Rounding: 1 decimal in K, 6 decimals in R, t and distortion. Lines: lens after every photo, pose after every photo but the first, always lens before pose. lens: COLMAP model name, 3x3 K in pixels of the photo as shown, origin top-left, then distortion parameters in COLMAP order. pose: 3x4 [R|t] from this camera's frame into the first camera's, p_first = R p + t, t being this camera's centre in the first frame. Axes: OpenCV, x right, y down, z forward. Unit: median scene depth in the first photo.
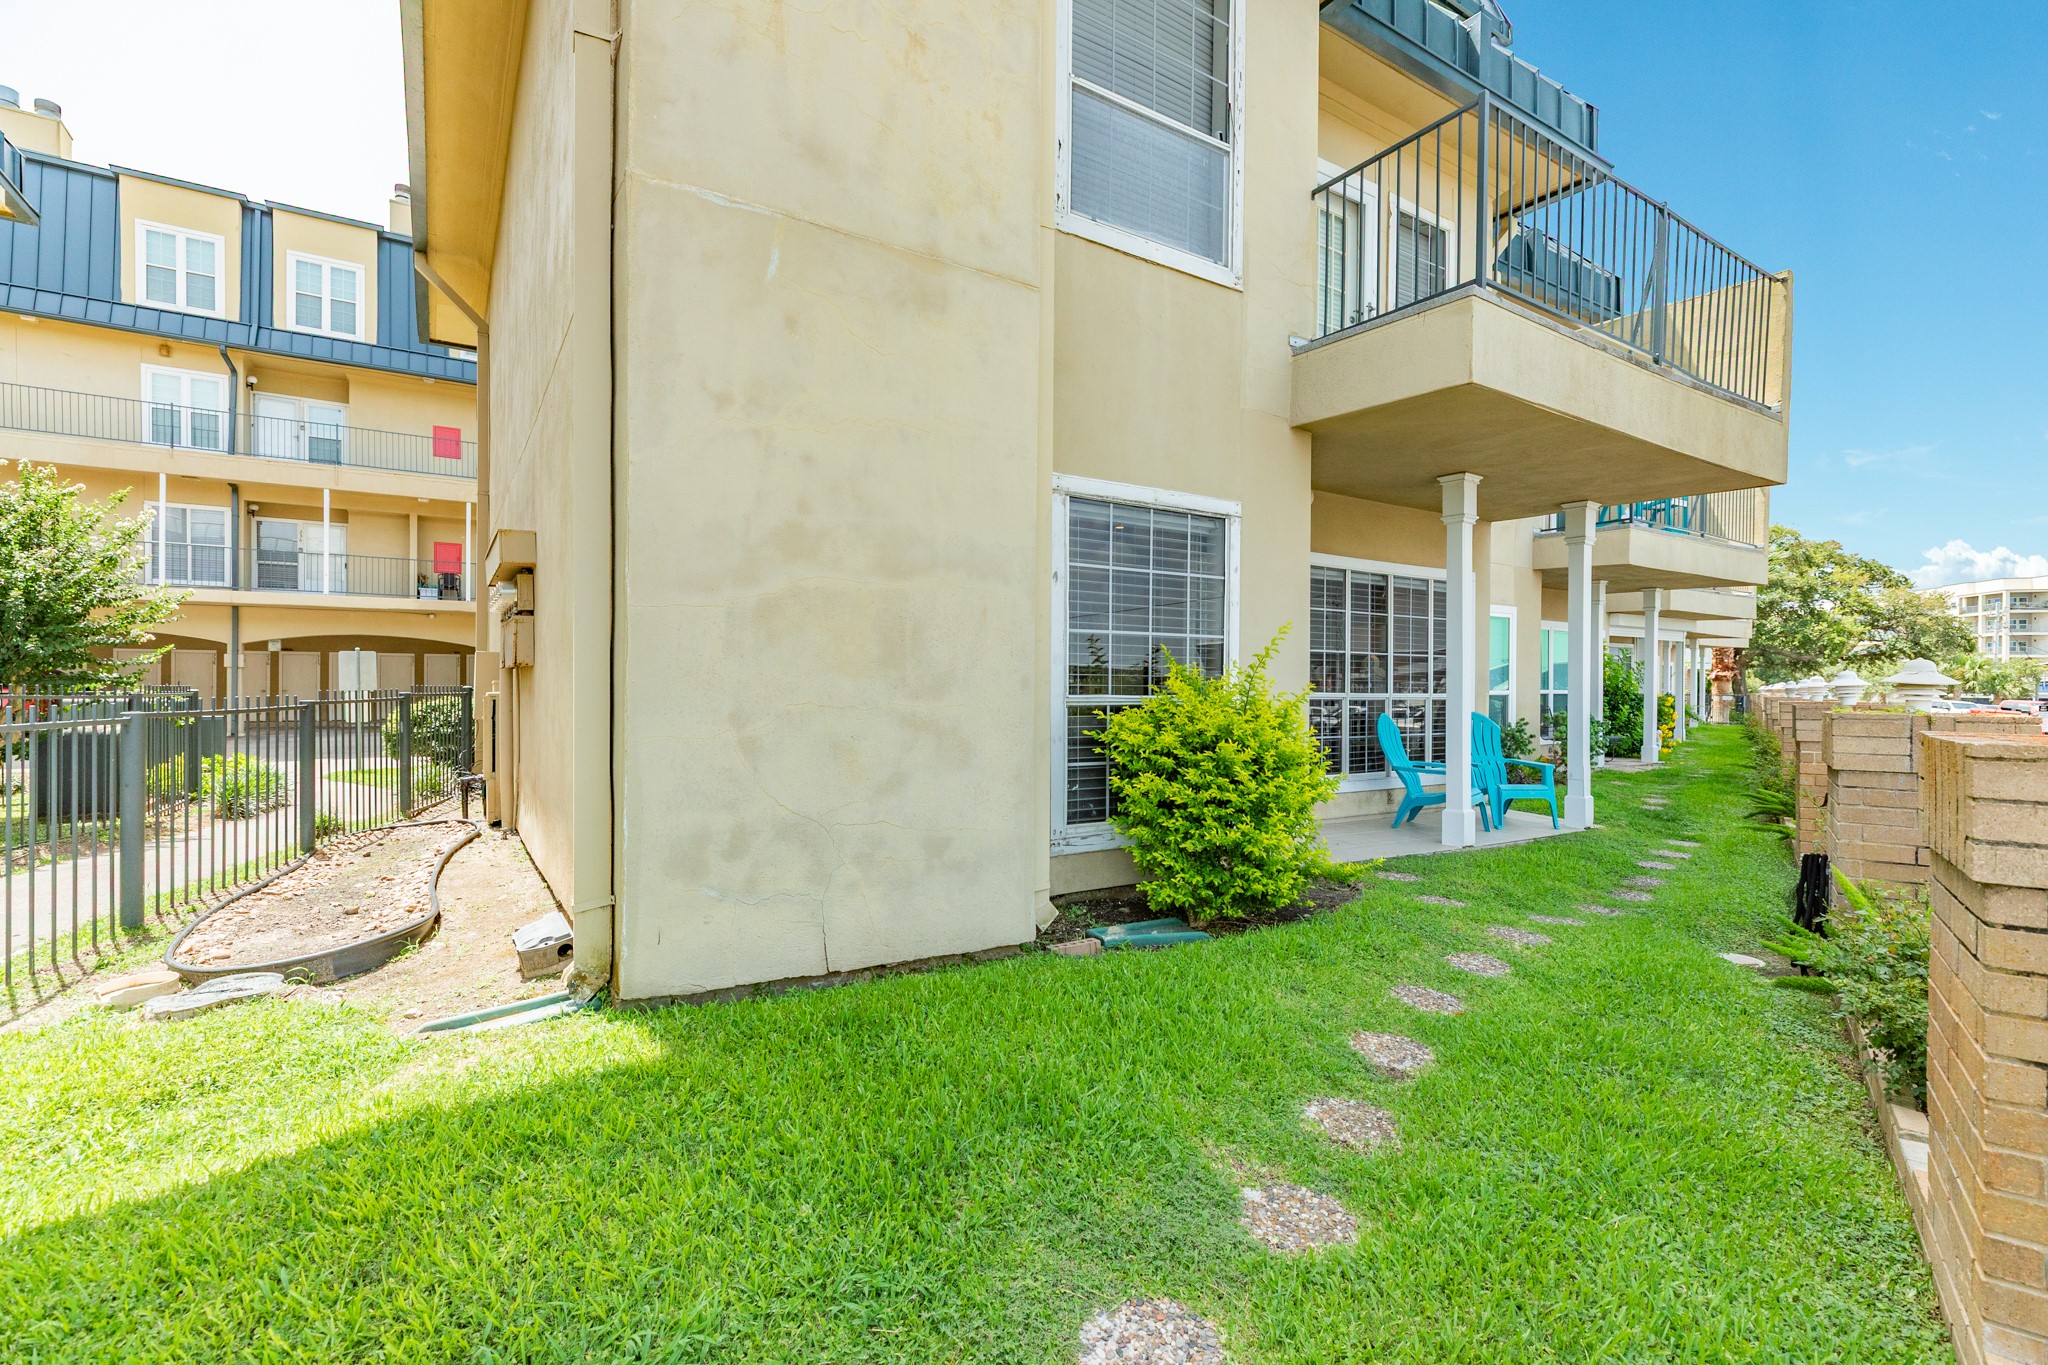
lens RADIAL K [[911.4, 0, 1021.5], [0, 911.4, 689.4], [0, 0, 1]] dist [0.000716, -0.000434]
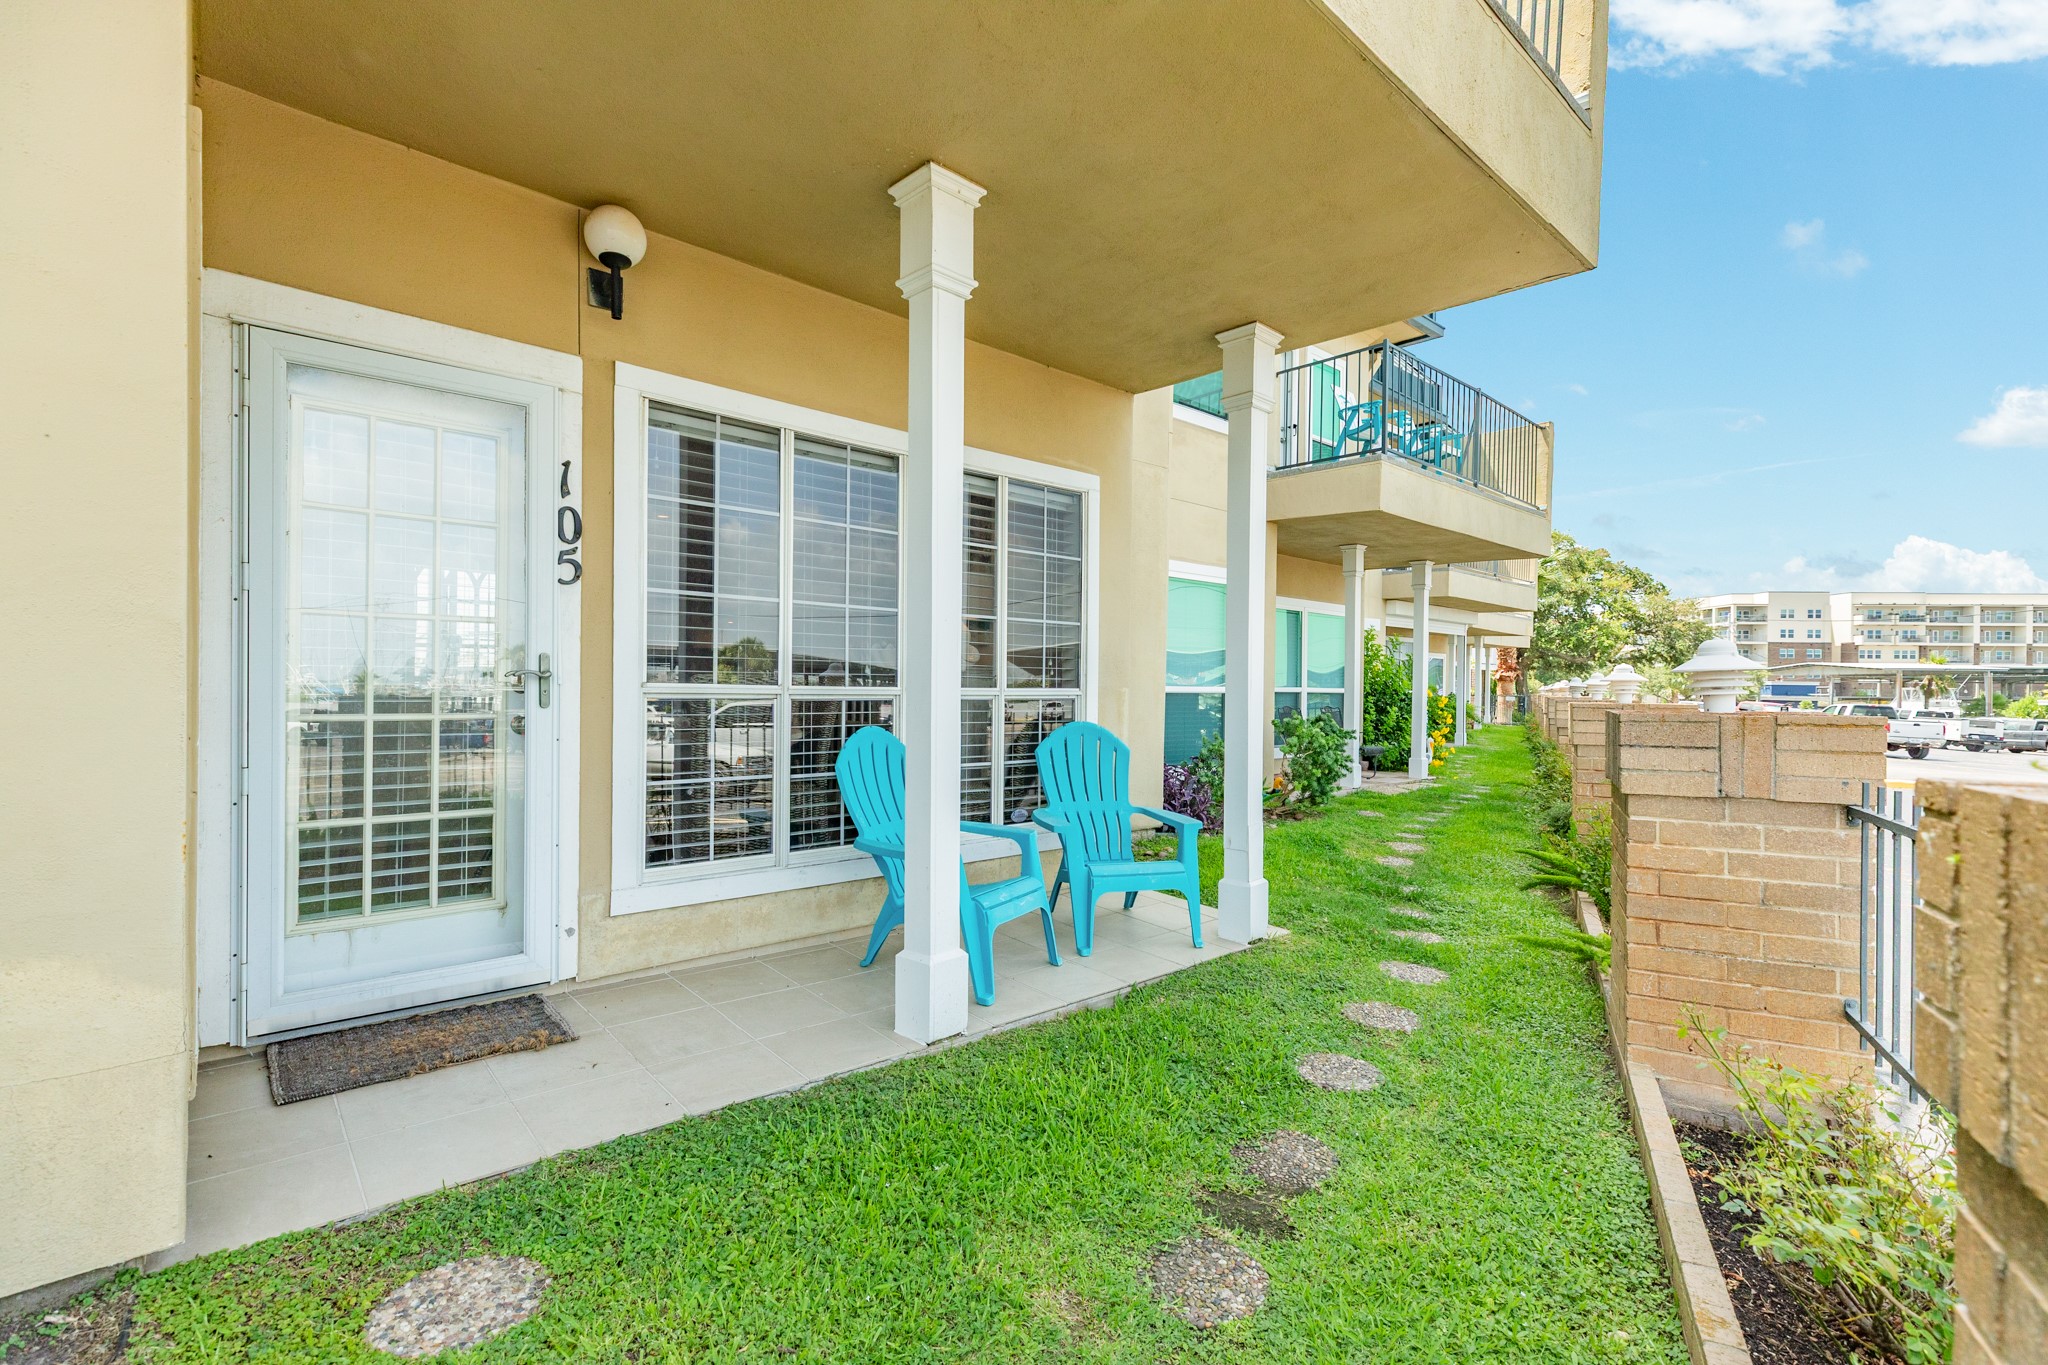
lens RADIAL K [[911.4, 0, 1021.5], [0, 911.4, 689.4], [0, 0, 1]] dist [0.000716, -0.000434]
pose [[0.986501, 0.003637, 0.163712, 0.196014], [-0.003727, 0.999993, 0.000240, 0.002772], [-0.163710, -0.000847, 0.986508, 0.244702]]
